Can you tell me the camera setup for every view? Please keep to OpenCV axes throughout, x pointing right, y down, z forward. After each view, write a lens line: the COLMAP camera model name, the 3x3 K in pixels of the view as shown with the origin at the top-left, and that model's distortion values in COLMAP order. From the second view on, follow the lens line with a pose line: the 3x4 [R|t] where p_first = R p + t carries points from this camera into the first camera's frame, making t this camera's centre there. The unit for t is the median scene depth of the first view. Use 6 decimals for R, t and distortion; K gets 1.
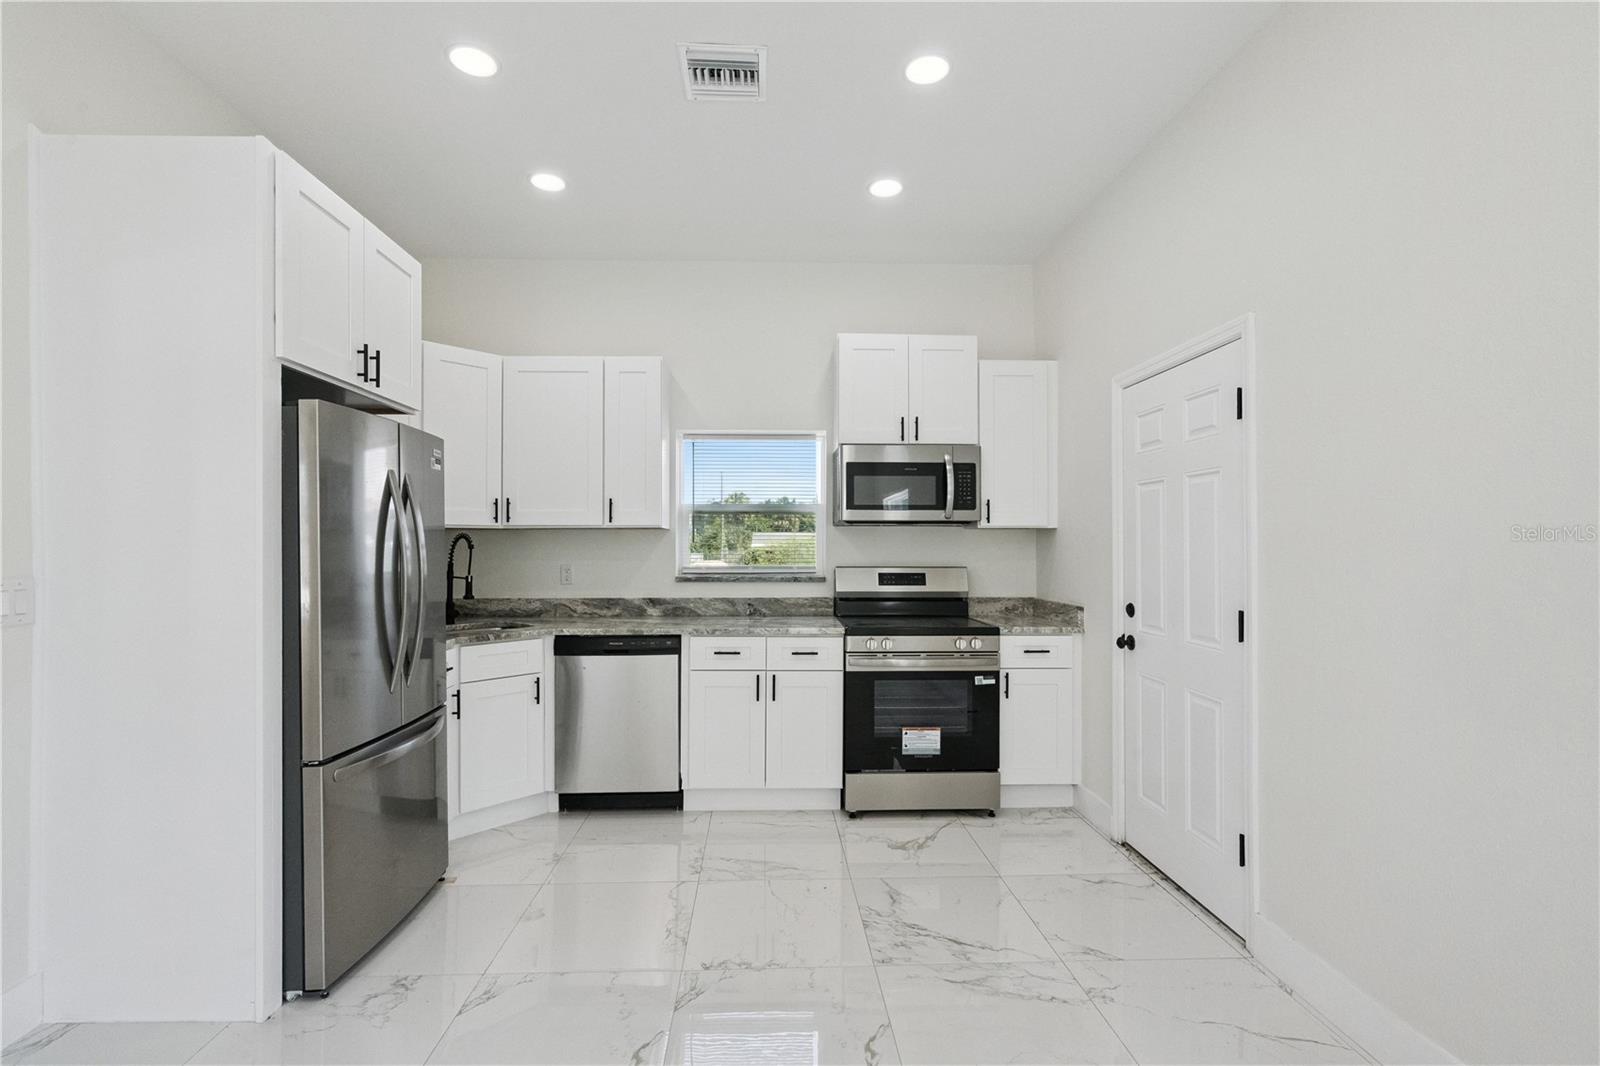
lens RADIAL K [[731.8, 0, 802.8], [0, 731.8, 537.2], [0, 0, 1]] dist [-0.003344, -0.000189]
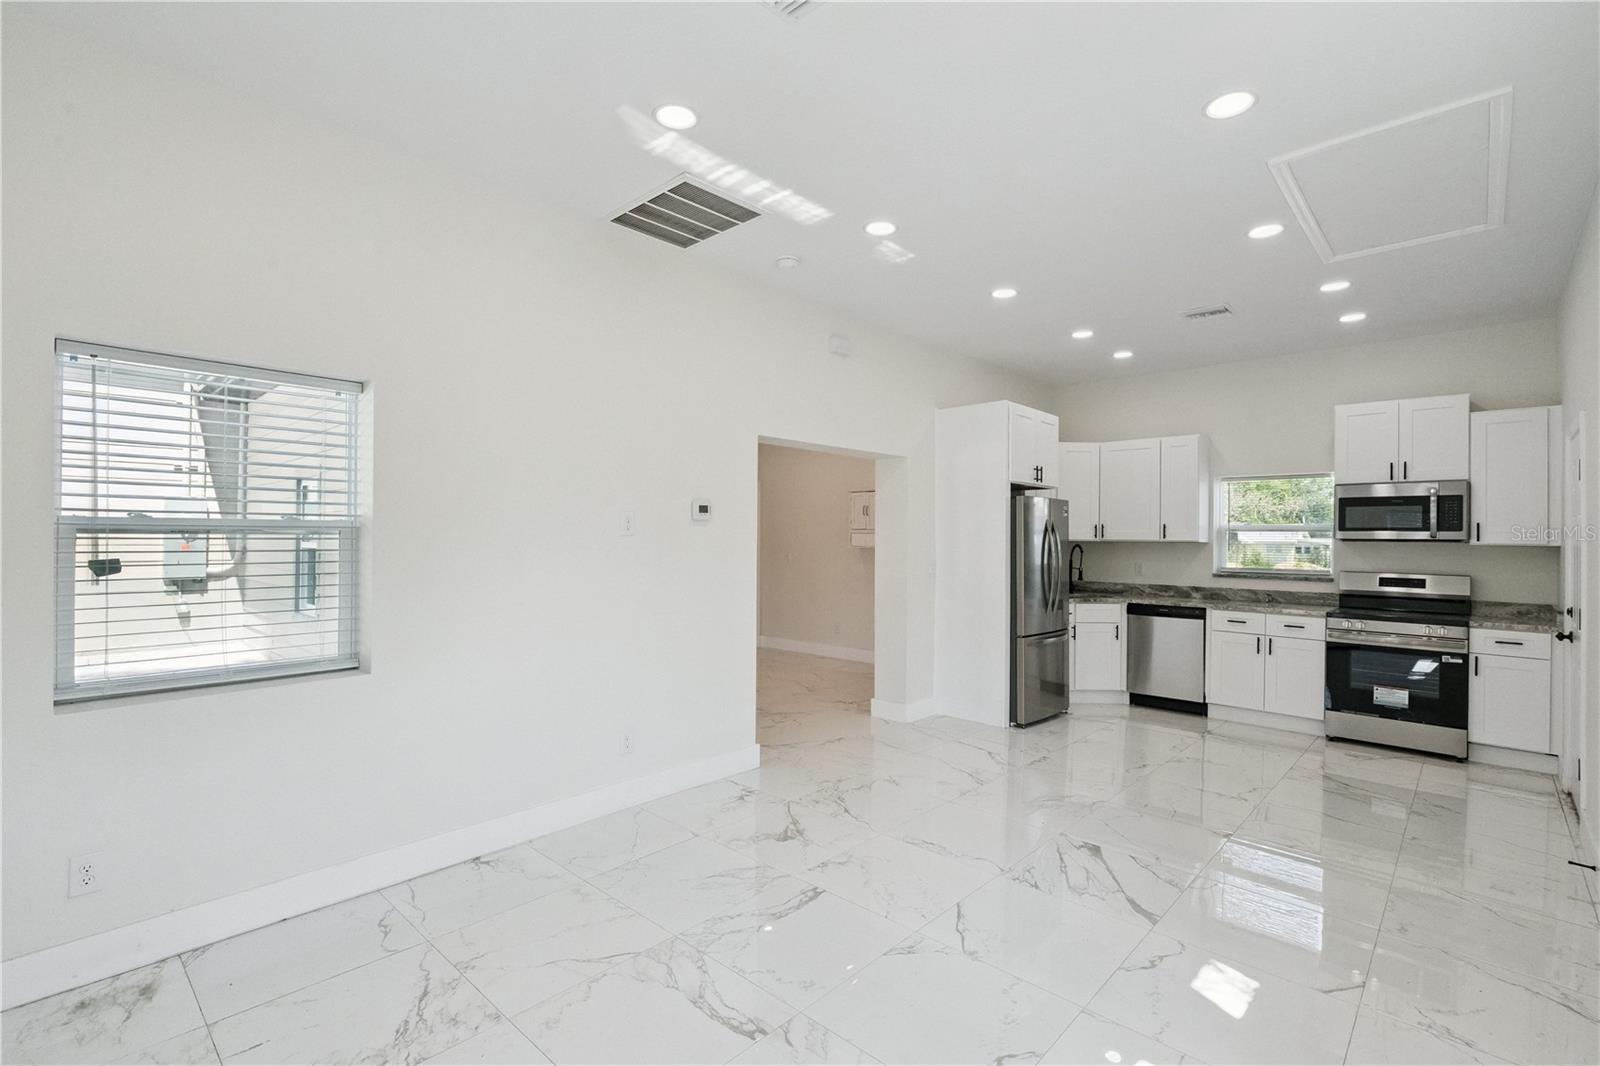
lens RADIAL K [[731.8, 0, 807.5], [0, 731.8, 532.8], [0, 0, 1]] dist [-0.003344, -0.000189]
pose [[0.702111, 0.003596, -0.712058, 0.365565], [-0.004795, 0.999988, 0.000322, -0.031078], [0.712051, 0.003188, 0.702120, -0.771380]]
